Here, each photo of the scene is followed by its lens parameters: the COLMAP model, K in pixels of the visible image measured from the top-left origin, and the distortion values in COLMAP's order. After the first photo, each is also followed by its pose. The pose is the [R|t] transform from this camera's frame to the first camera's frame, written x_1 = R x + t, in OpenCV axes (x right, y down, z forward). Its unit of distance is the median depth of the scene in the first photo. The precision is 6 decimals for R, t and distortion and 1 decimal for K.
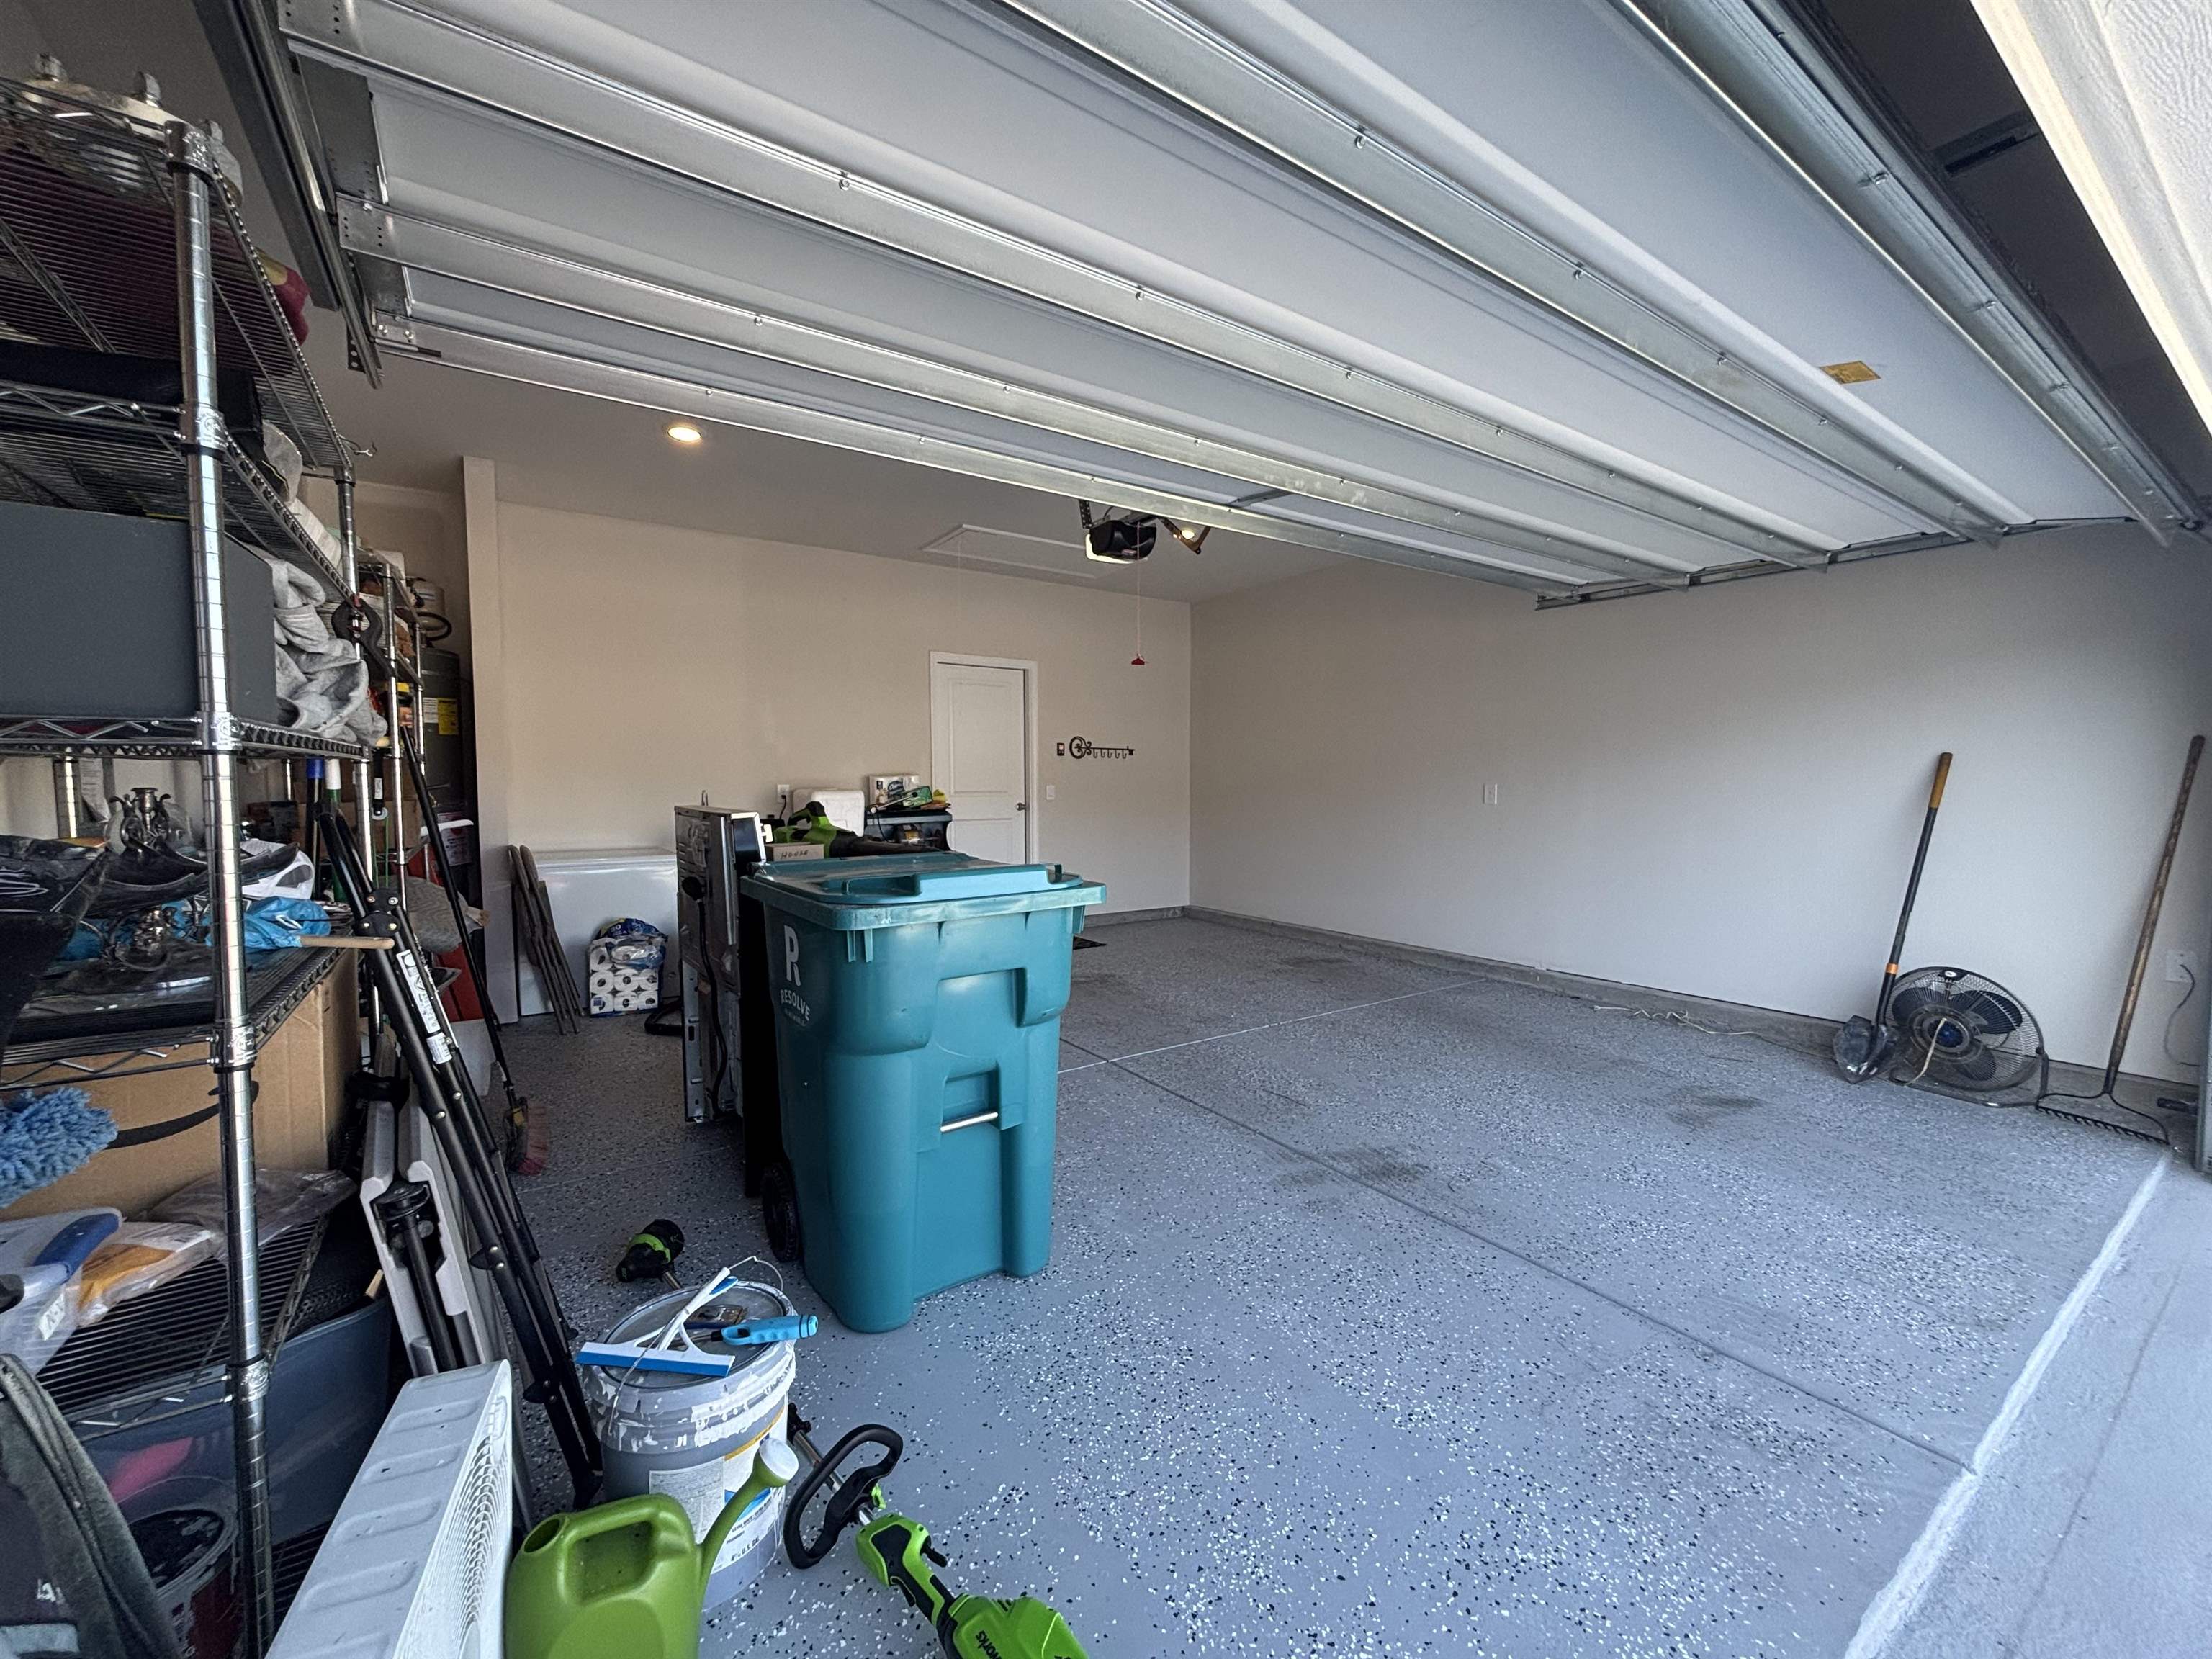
lens RADIAL K [[887.6, 0, 1103.0], [0, 887.6, 822.7], [0, 0, 1]] dist [-0.003443, -0.000389]
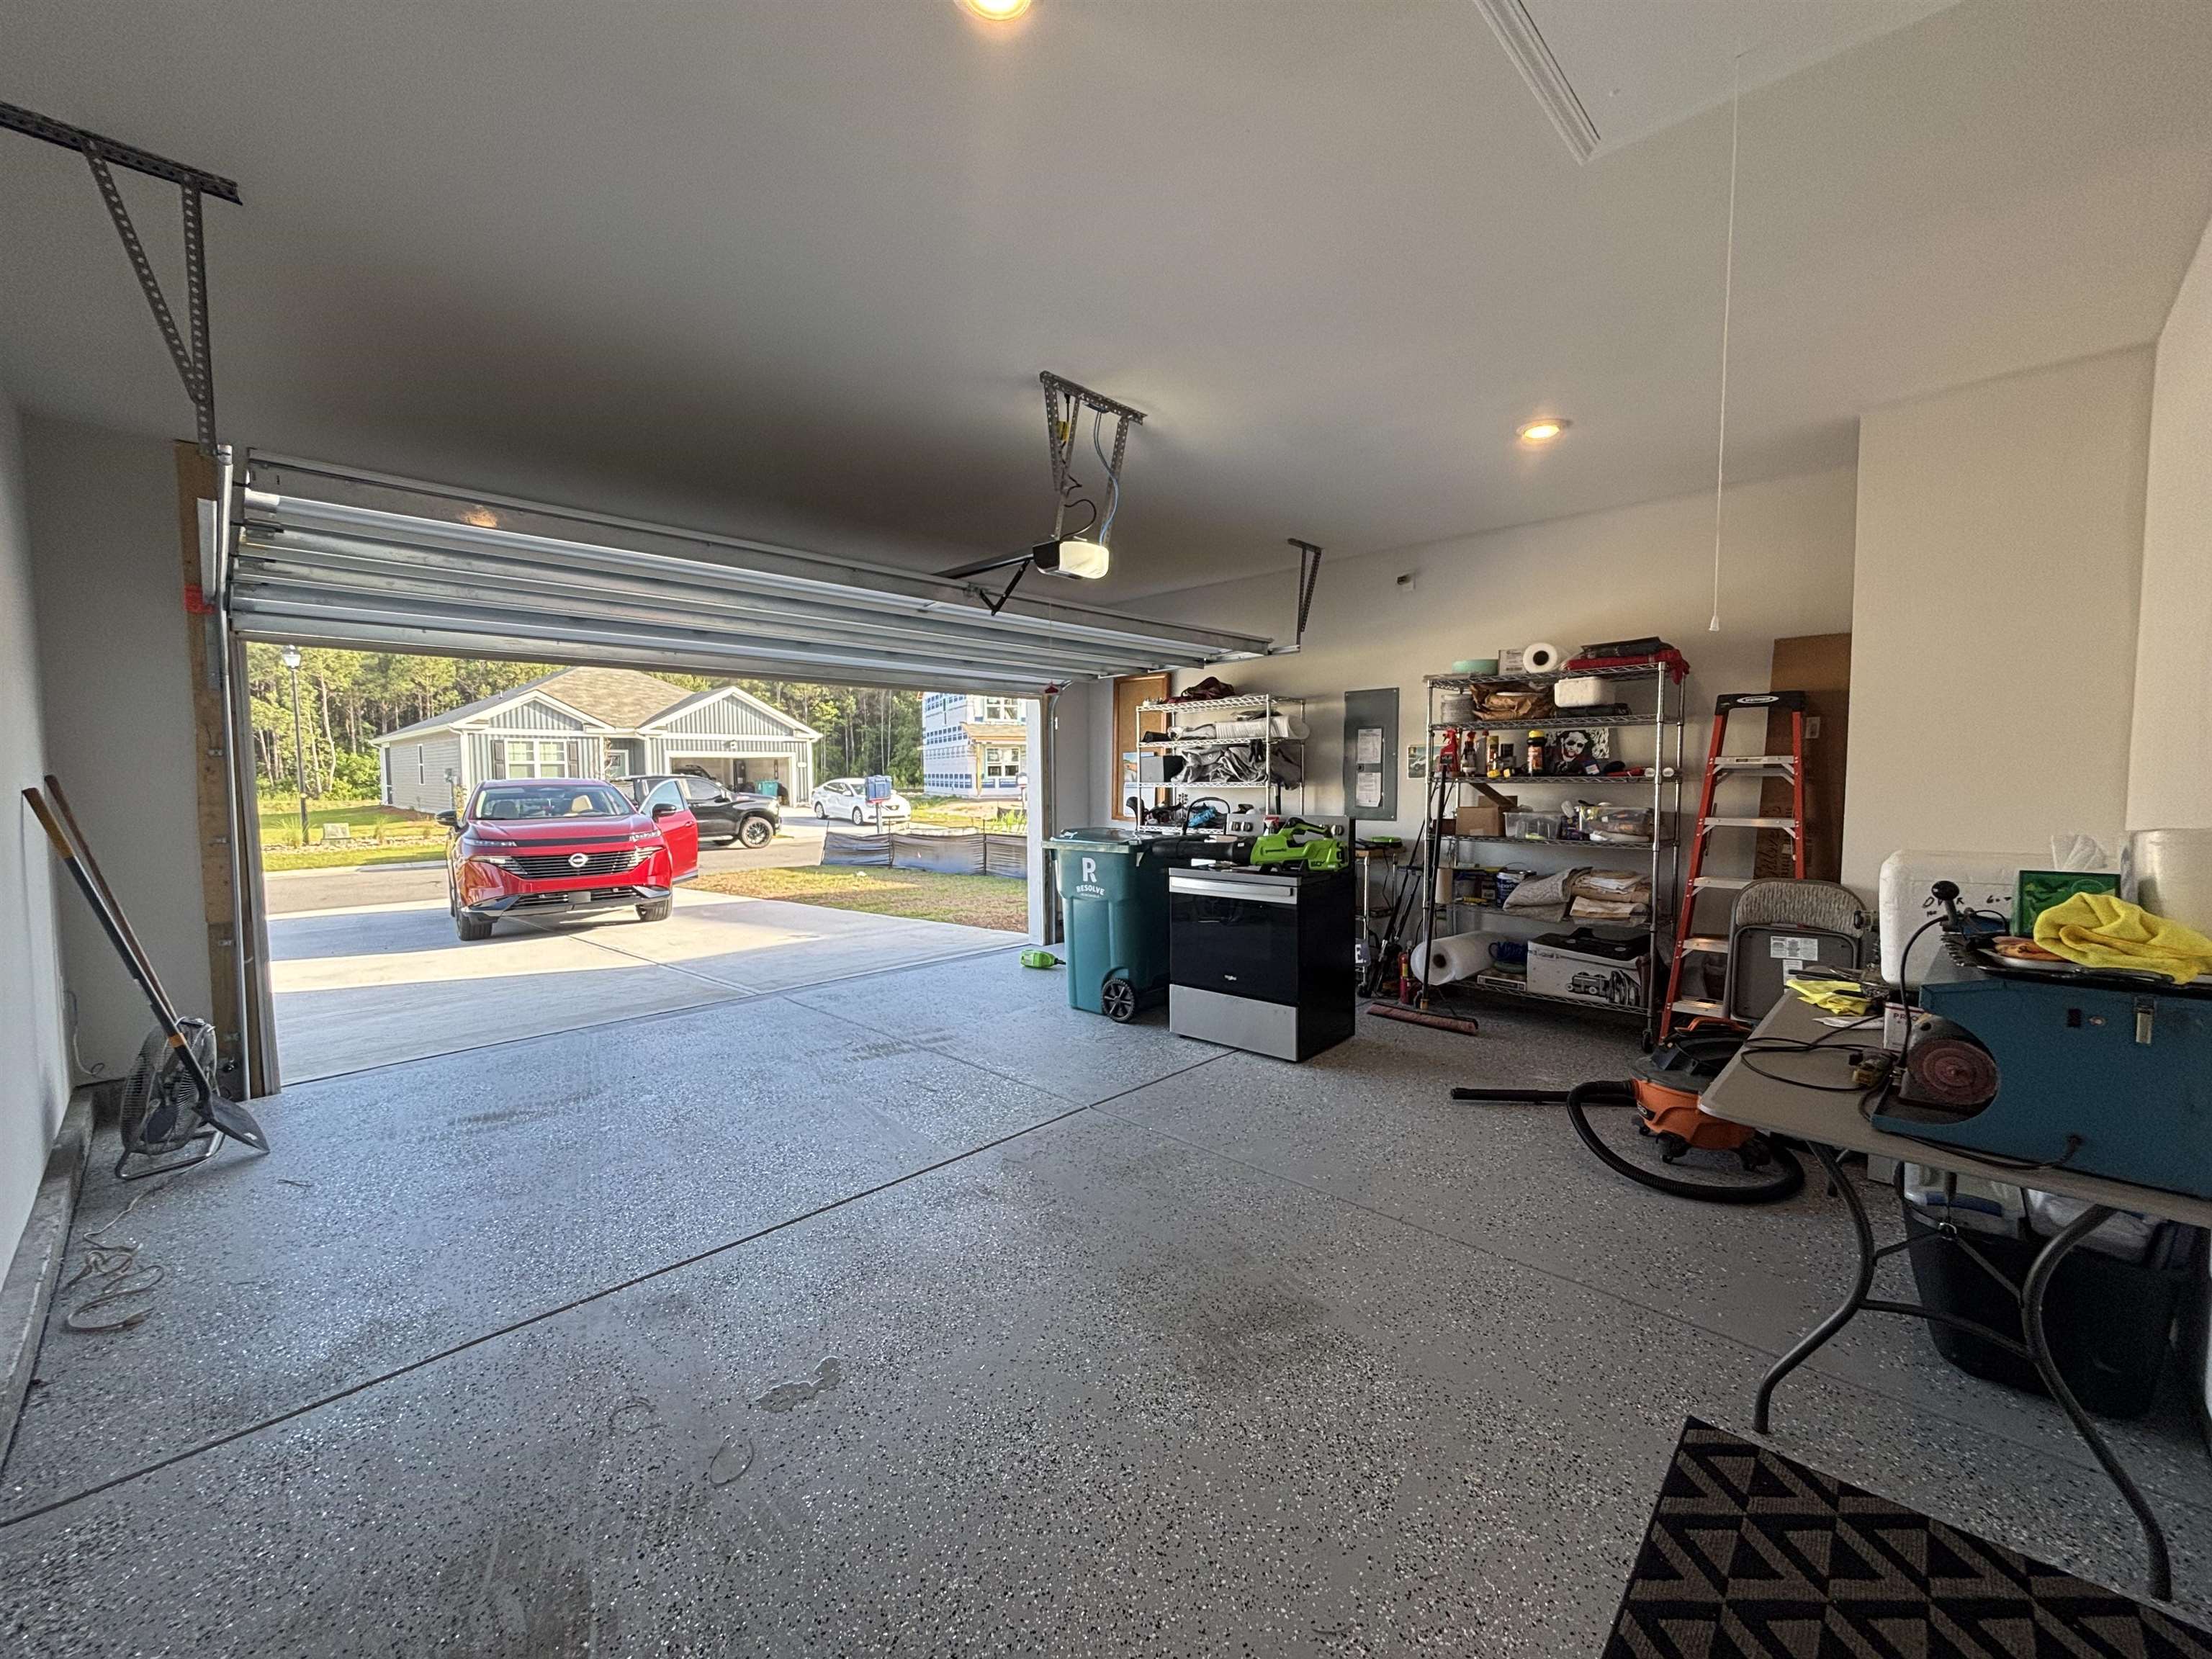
lens RADIAL K [[887.6, 0, 1108.2], [0, 887.6, 829.1], [0, 0, 1]] dist [-0.003443, -0.000389]
pose [[-0.981793, 0.024297, -0.188392, 0.209379], [0.002962, 0.993624, 0.112710, -0.168544], [0.189929, 0.110100, -0.975605, 2.540880]]
